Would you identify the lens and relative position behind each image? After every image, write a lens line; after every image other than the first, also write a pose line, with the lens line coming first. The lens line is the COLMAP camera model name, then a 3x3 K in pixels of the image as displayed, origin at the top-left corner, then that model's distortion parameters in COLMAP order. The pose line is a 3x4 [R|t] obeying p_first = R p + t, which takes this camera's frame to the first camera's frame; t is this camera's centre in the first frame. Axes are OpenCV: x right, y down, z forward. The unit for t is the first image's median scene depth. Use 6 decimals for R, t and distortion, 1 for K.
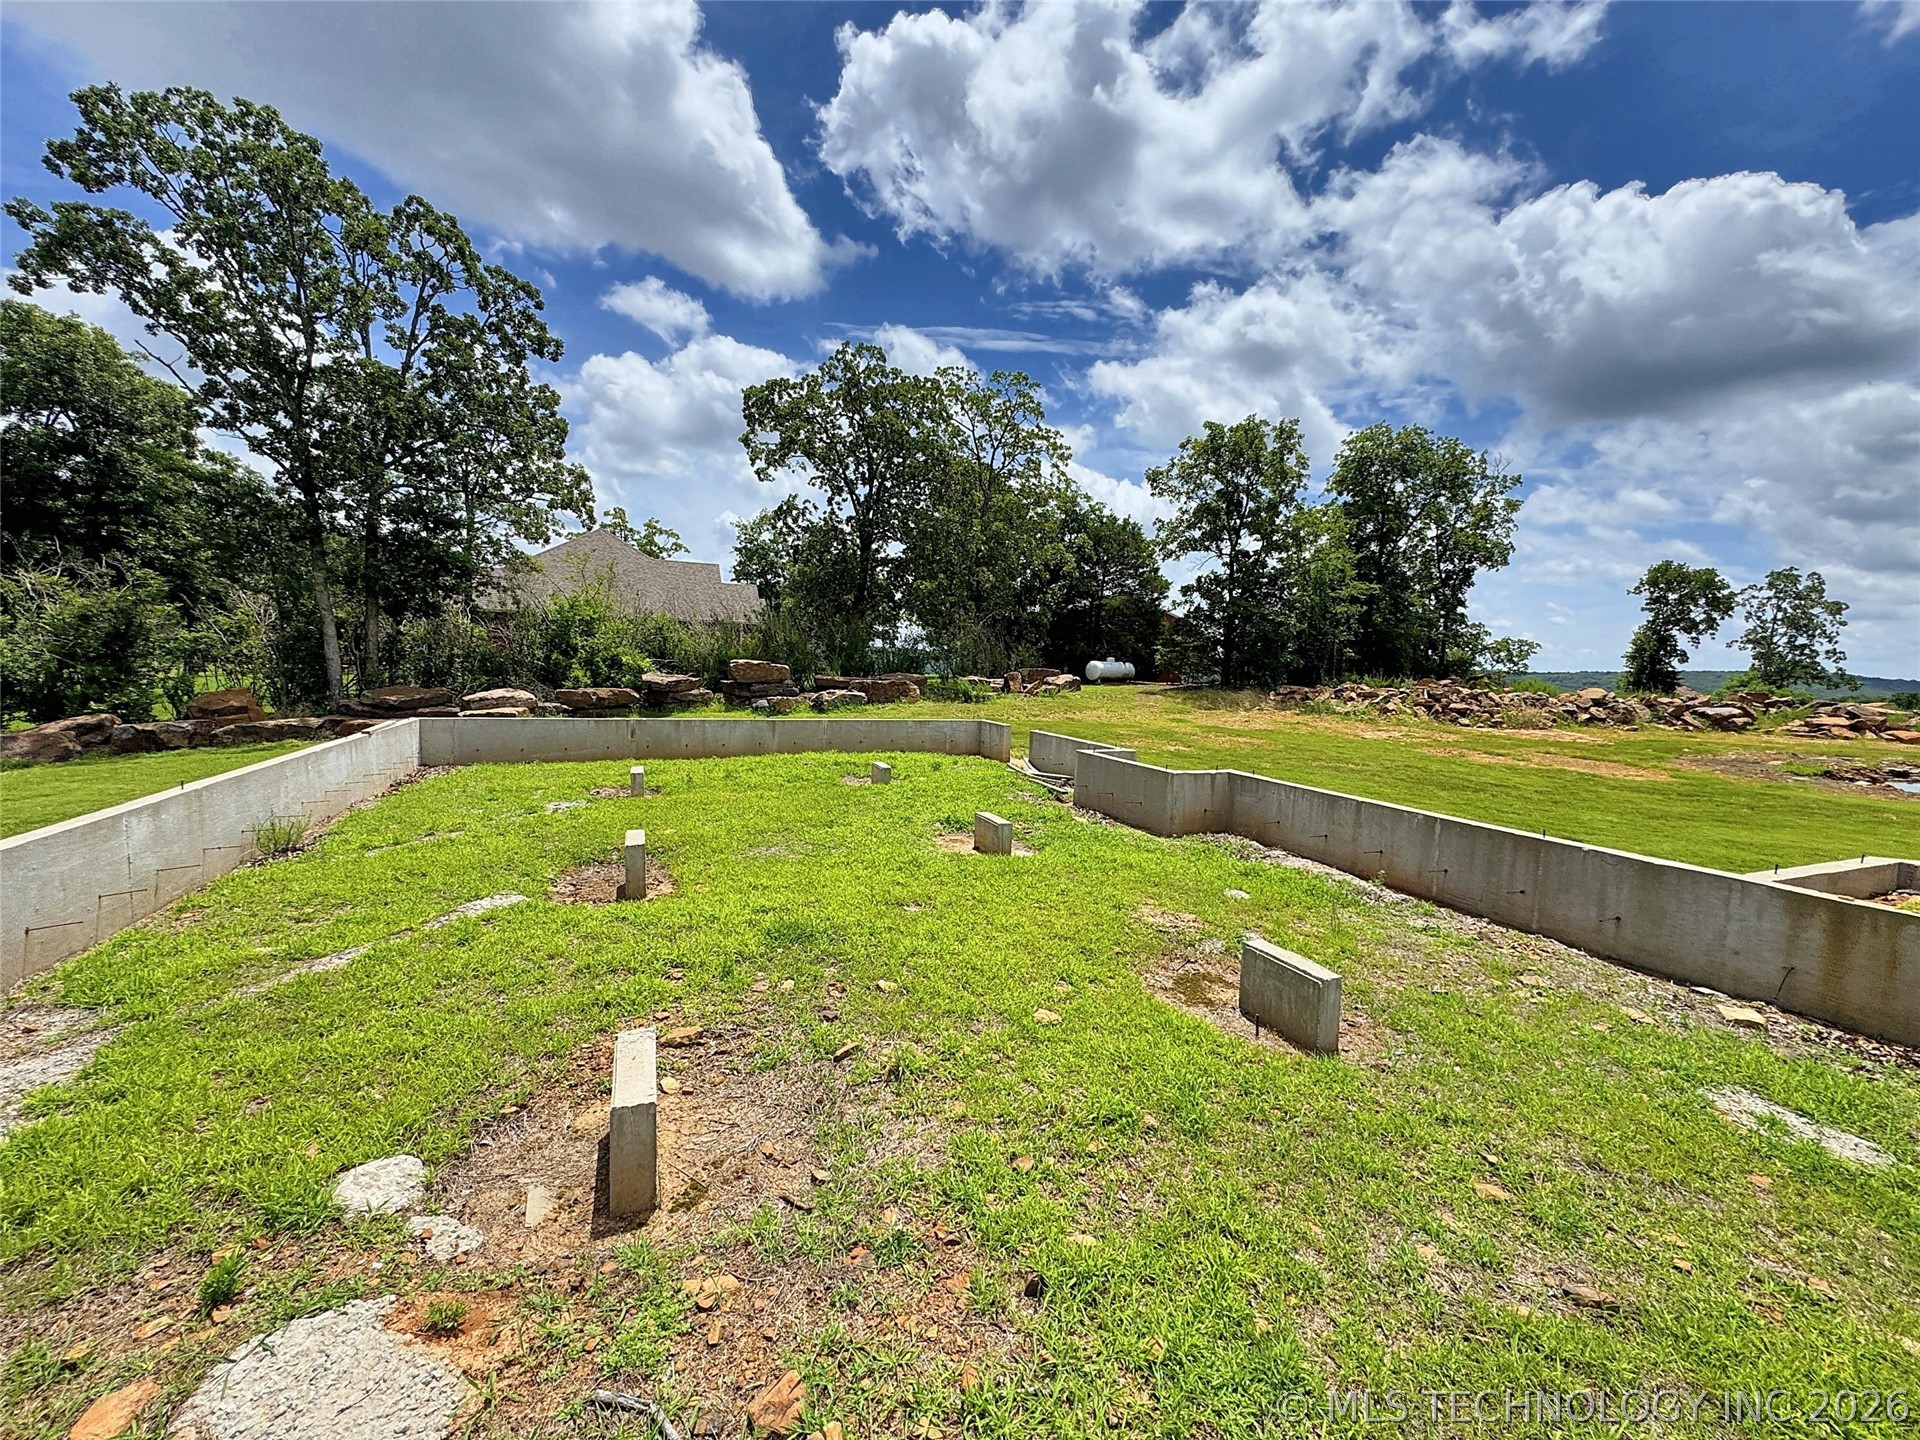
lens RADIAL K [[762.1, 0, 959.0], [0, 762.1, 722.1], [0, 0, 1]] dist [-0.001955, 0.000425]
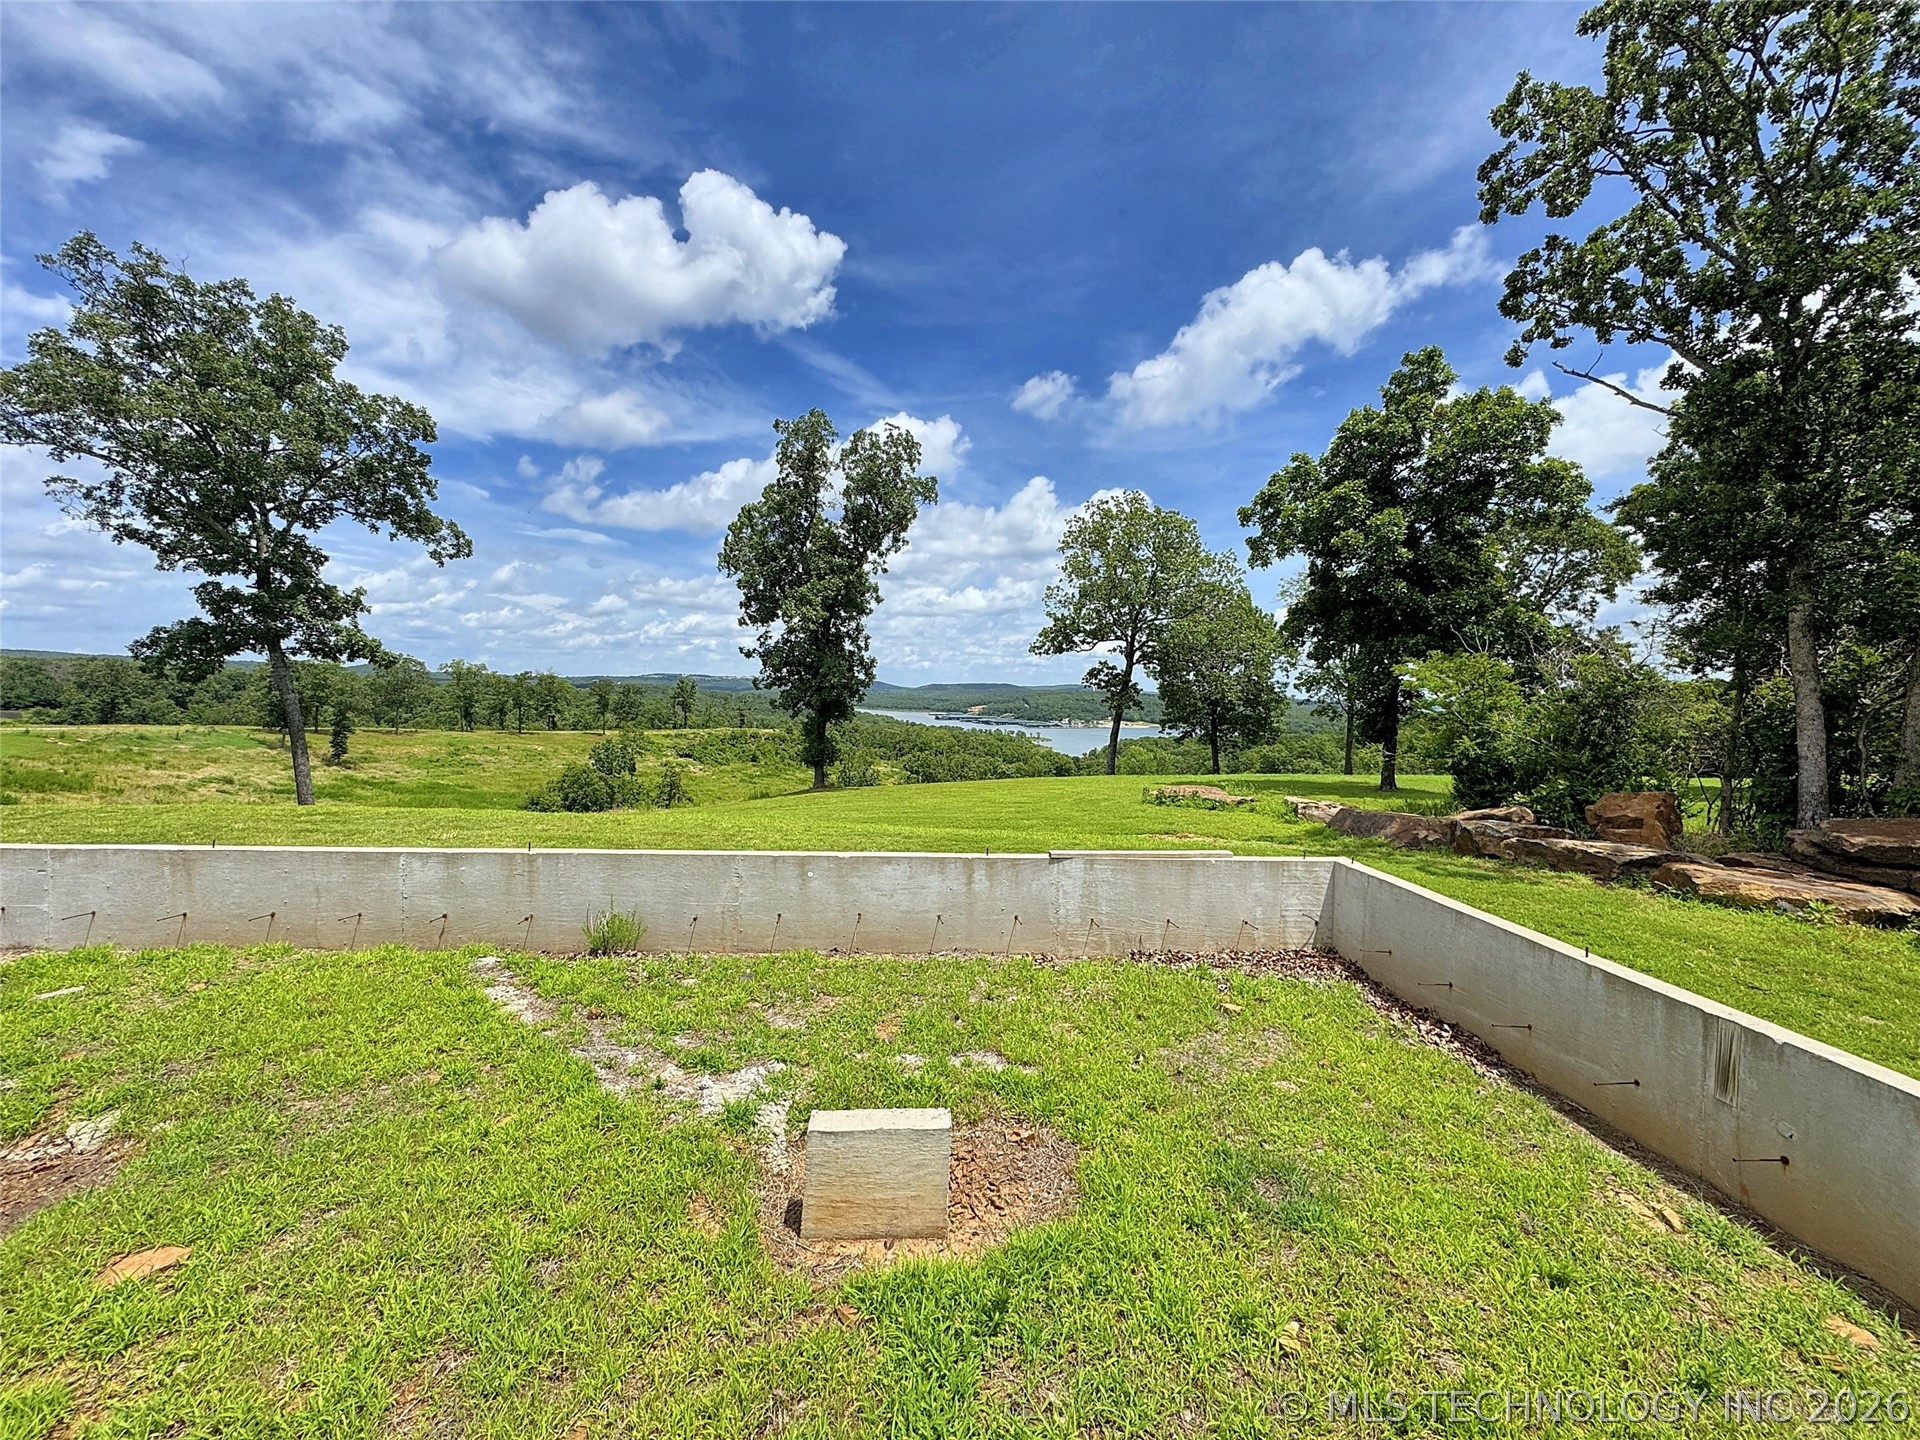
lens RADIAL K [[762.1, 0, 962.4], [0, 762.1, 715.2], [0, 0, 1]] dist [-0.001955, 0.000425]
pose [[-0.323937, -0.011718, -0.946006, -0.096154], [-0.112331, 0.993326, 0.026161, -0.071483], [0.939386, 0.114740, -0.323092, 0.723462]]
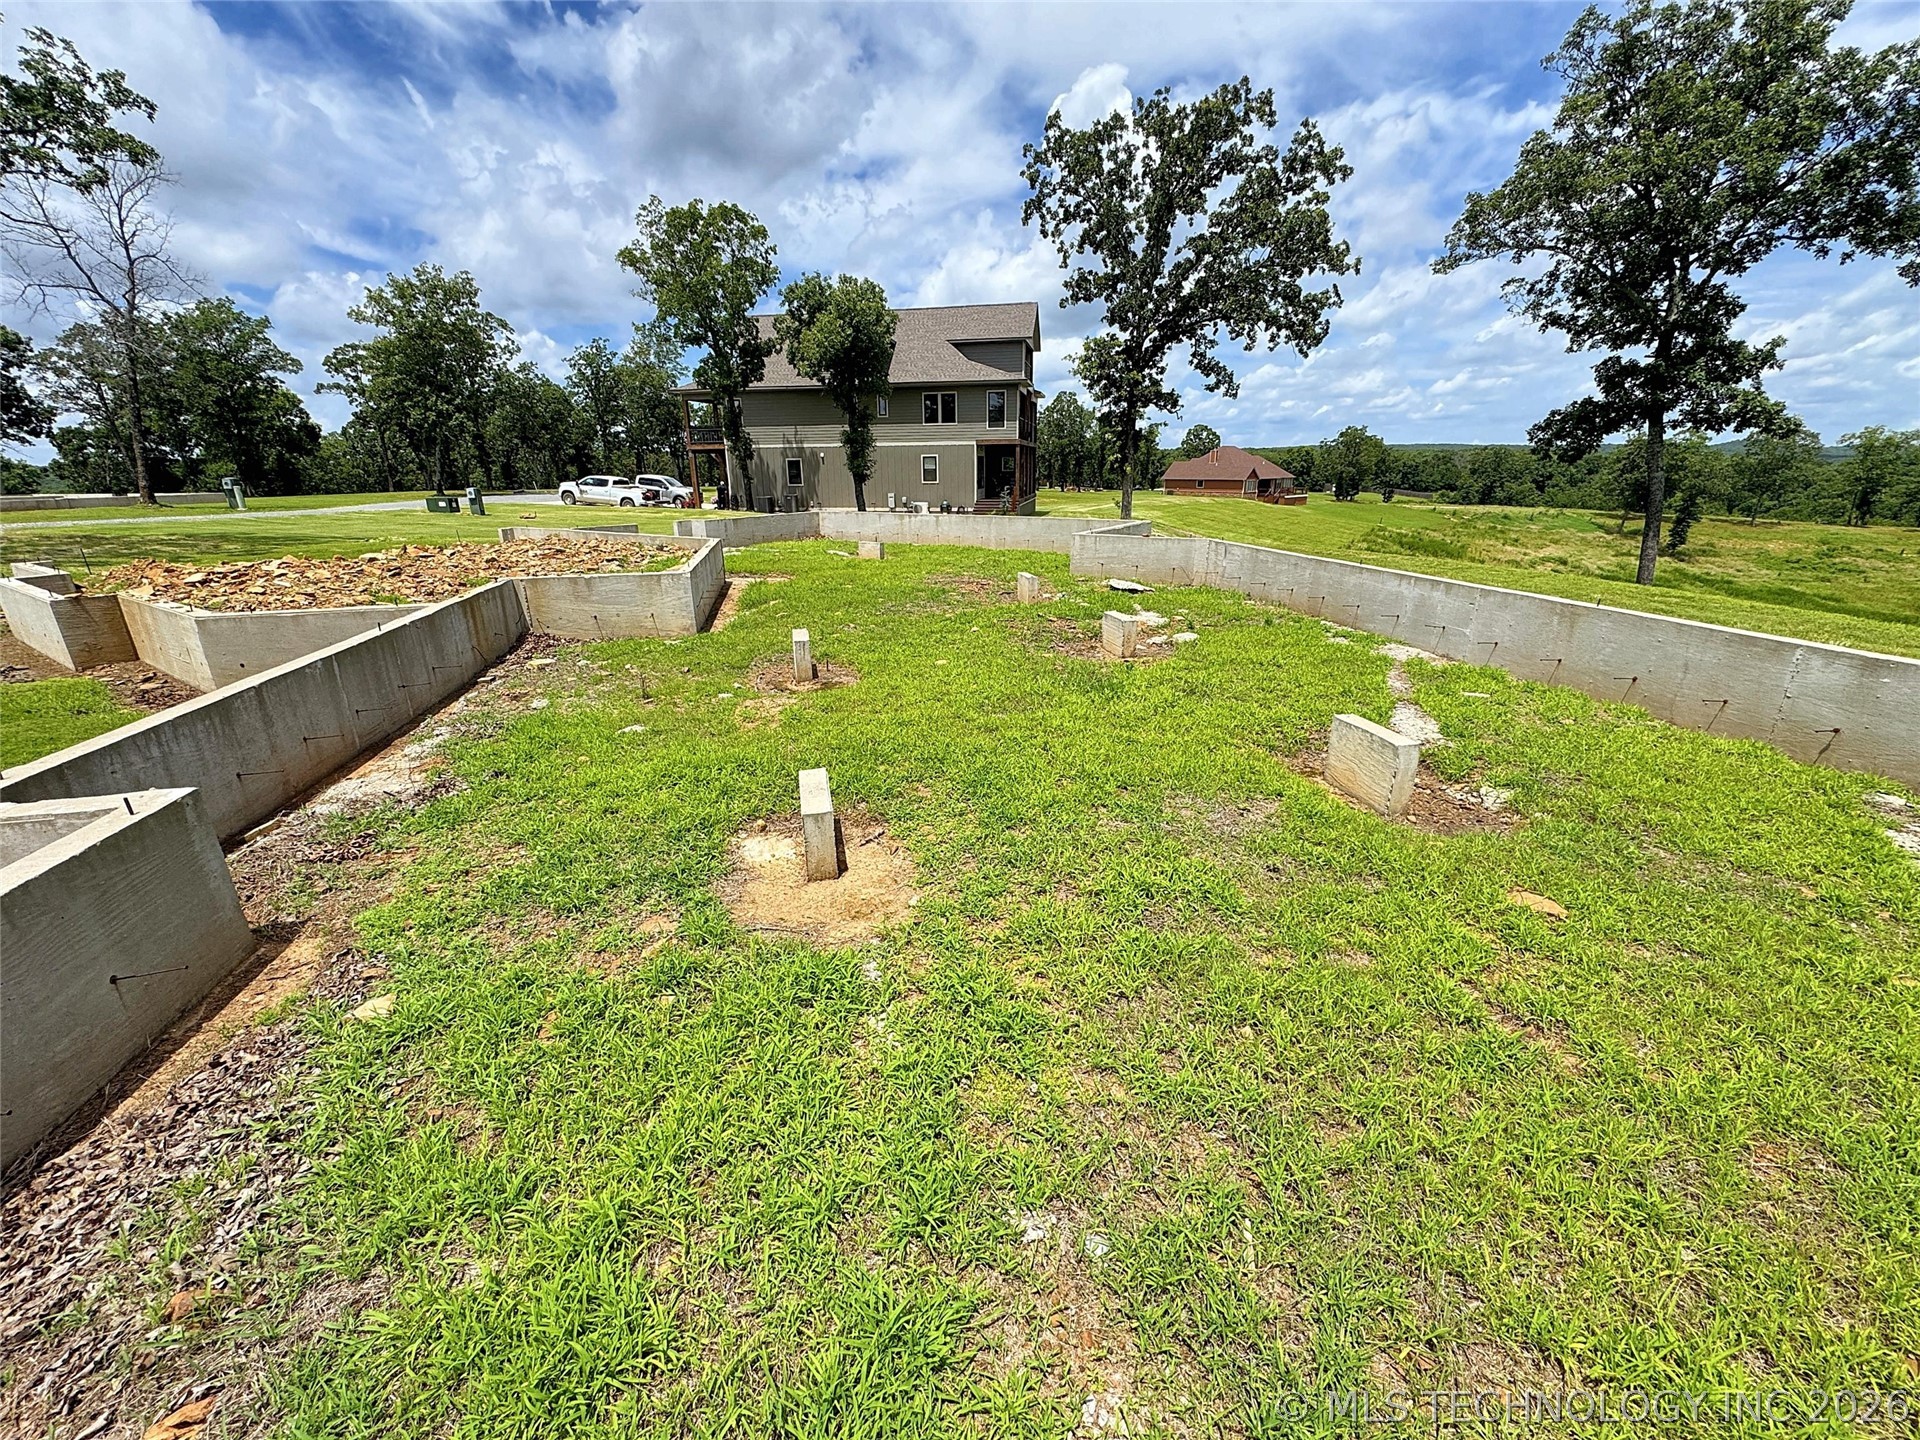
lens RADIAL K [[762.1, 0, 960.9], [0, 762.1, 719.2], [0, 0, 1]] dist [-0.001955, 0.000425]
pose [[-0.982314, -0.082585, 0.168046, -0.069251], [-0.008837, 0.916926, 0.398959, -0.059573], [-0.187034, 0.390418, -0.901439, 0.719020]]
